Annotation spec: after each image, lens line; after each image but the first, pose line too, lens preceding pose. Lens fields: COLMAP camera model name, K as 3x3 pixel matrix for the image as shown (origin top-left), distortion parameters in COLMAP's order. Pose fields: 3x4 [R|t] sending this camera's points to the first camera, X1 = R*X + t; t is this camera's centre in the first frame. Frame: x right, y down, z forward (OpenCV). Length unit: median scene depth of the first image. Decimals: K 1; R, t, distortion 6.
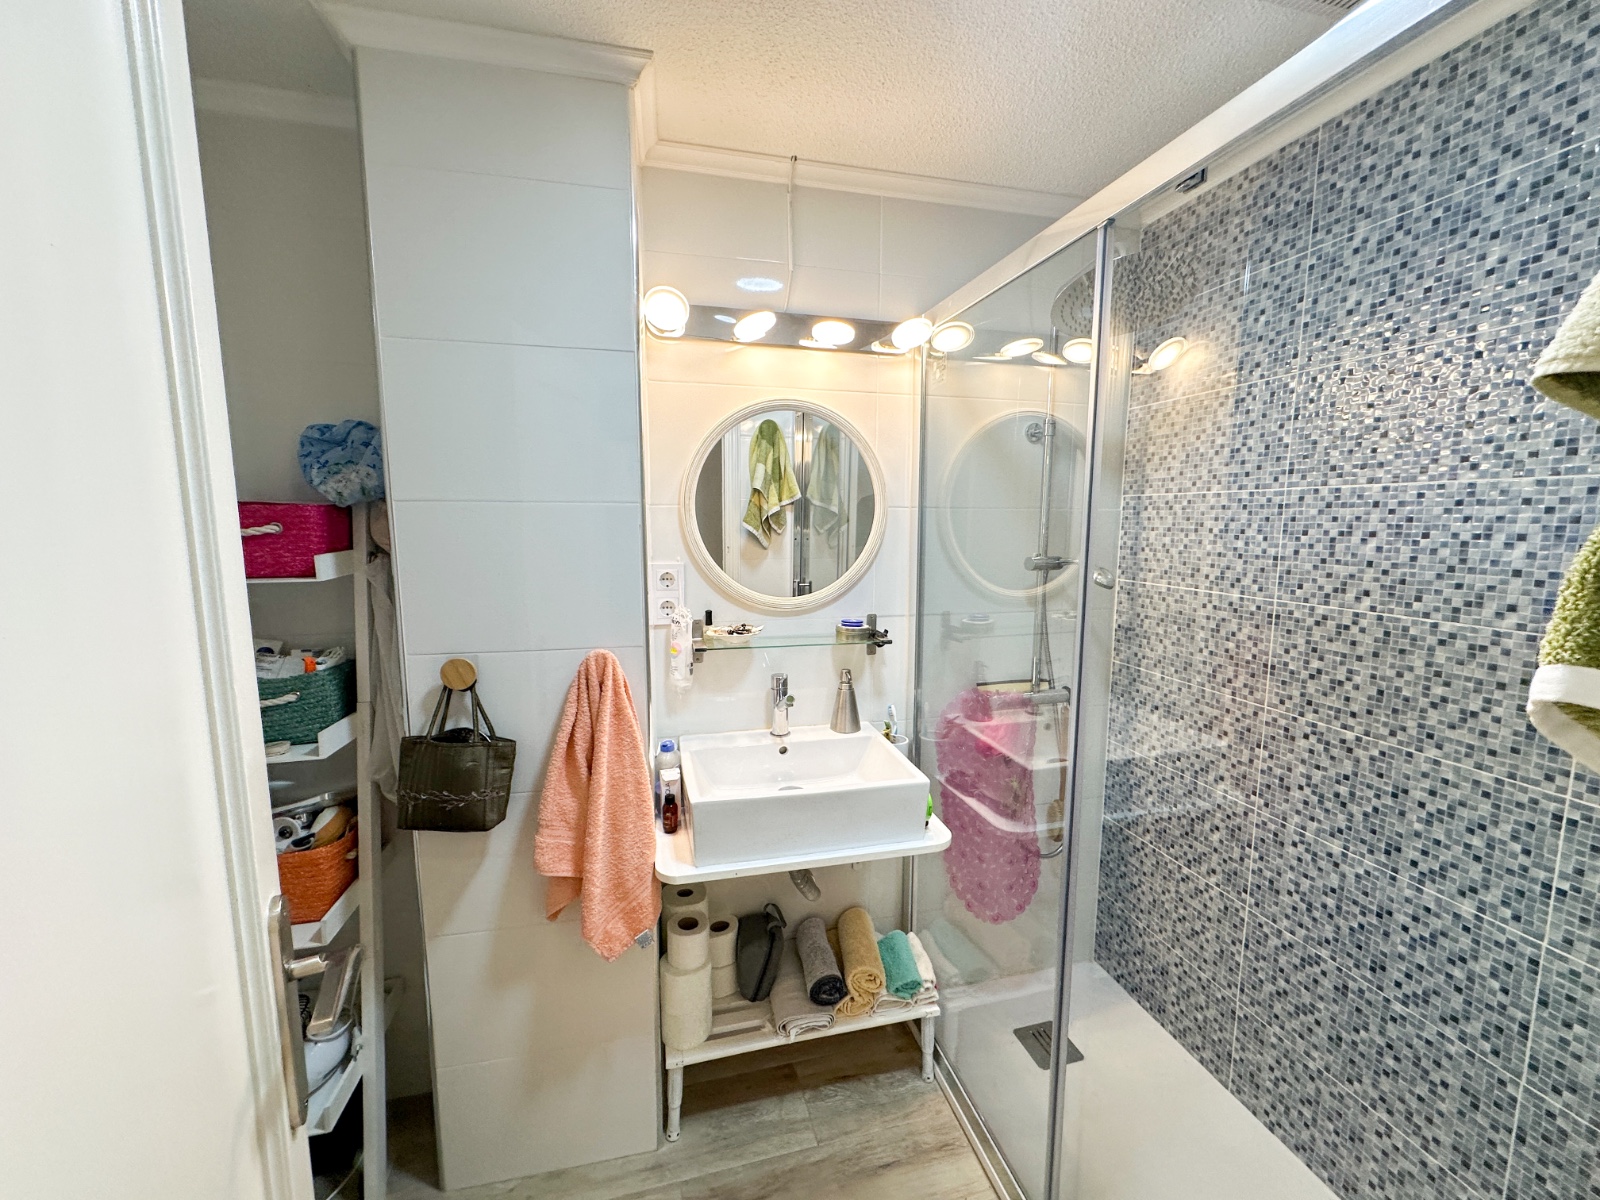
lens RADIAL K [[638.2, 0, 793.0], [0, 638.2, 601.2], [0, 0, 1]] dist [0.000305, 0.000307]
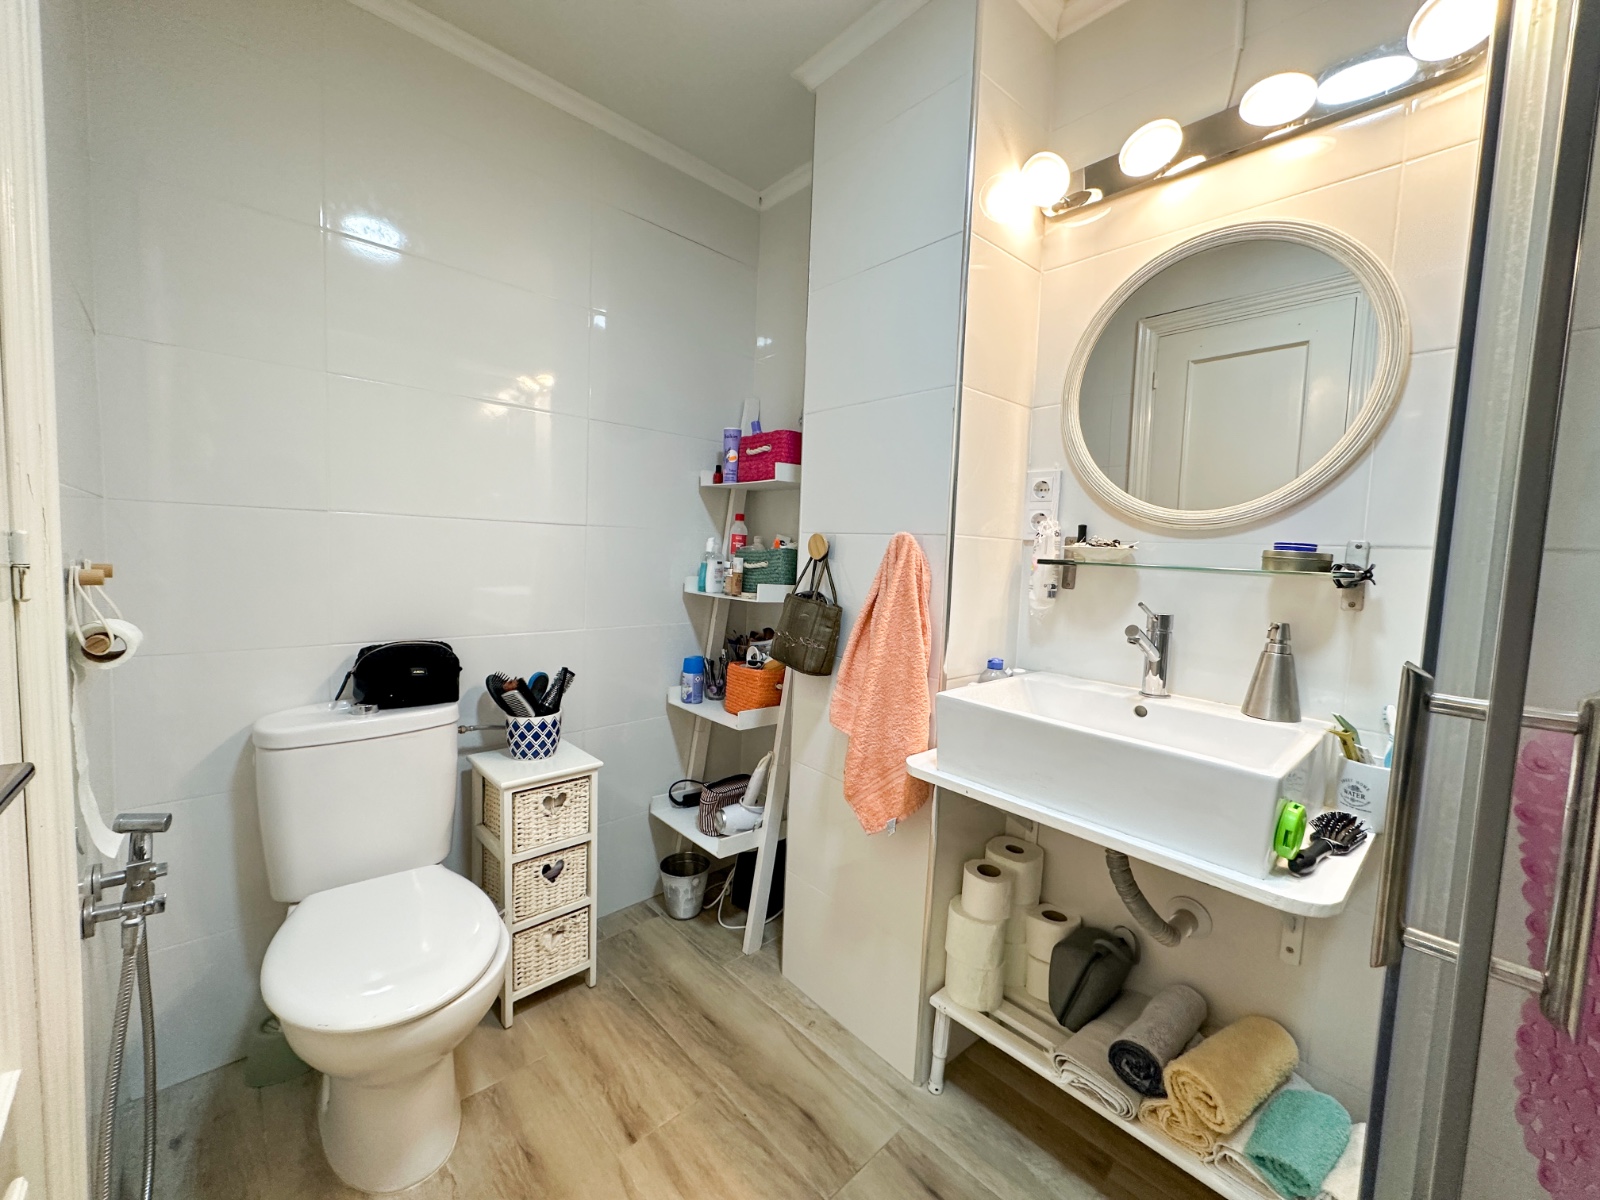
lens RADIAL K [[638.2, 0, 798.5], [0, 638.2, 602.3], [0, 0, 1]] dist [0.000305, 0.000307]
pose [[0.471162, 0.083138, -0.878120, 0.458328], [-0.155352, 0.987807, 0.010168, 0.172244], [0.868258, 0.131627, 0.478333, 0.303151]]
